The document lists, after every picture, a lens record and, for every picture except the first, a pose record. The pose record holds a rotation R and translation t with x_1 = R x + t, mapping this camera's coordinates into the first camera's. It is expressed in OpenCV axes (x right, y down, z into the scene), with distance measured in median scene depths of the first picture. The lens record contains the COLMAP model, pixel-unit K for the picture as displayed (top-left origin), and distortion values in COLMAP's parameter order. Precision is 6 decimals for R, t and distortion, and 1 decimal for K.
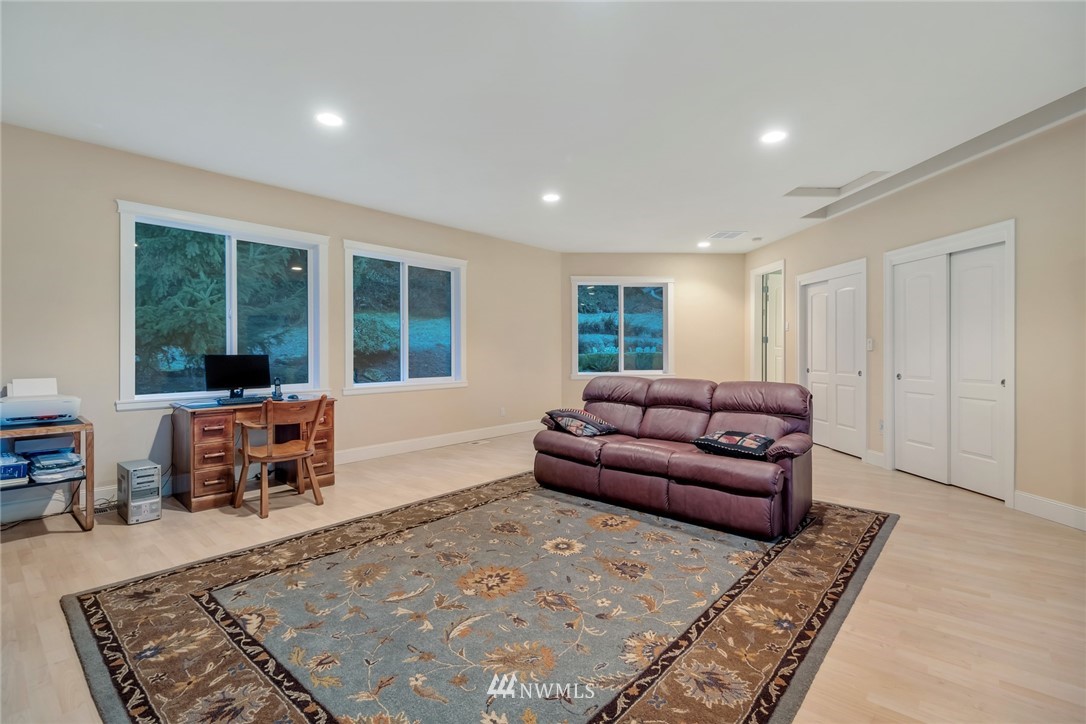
lens RADIAL K [[499.2, 0, 542.9], [0, 499.2, 356.2], [0, 0, 1]] dist [0.000049, 0.000002]
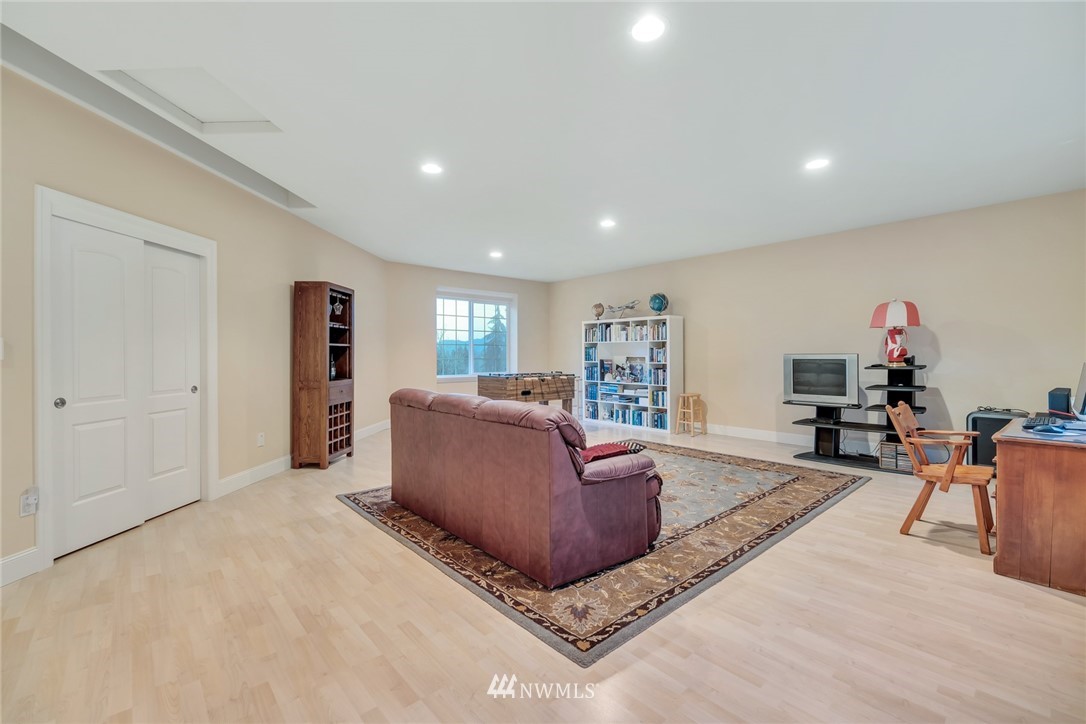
lens RADIAL K [[468.3, 0, 543.9], [0, 468.3, 356.3], [0, 0, 1]] dist [0.000034, 0.000014]
pose [[-0.993044, 0.003536, 0.117691, 0.084690], [0.005189, 0.999892, 0.013735, -0.027202], [-0.117630, 0.014250, -0.992955, 2.010234]]
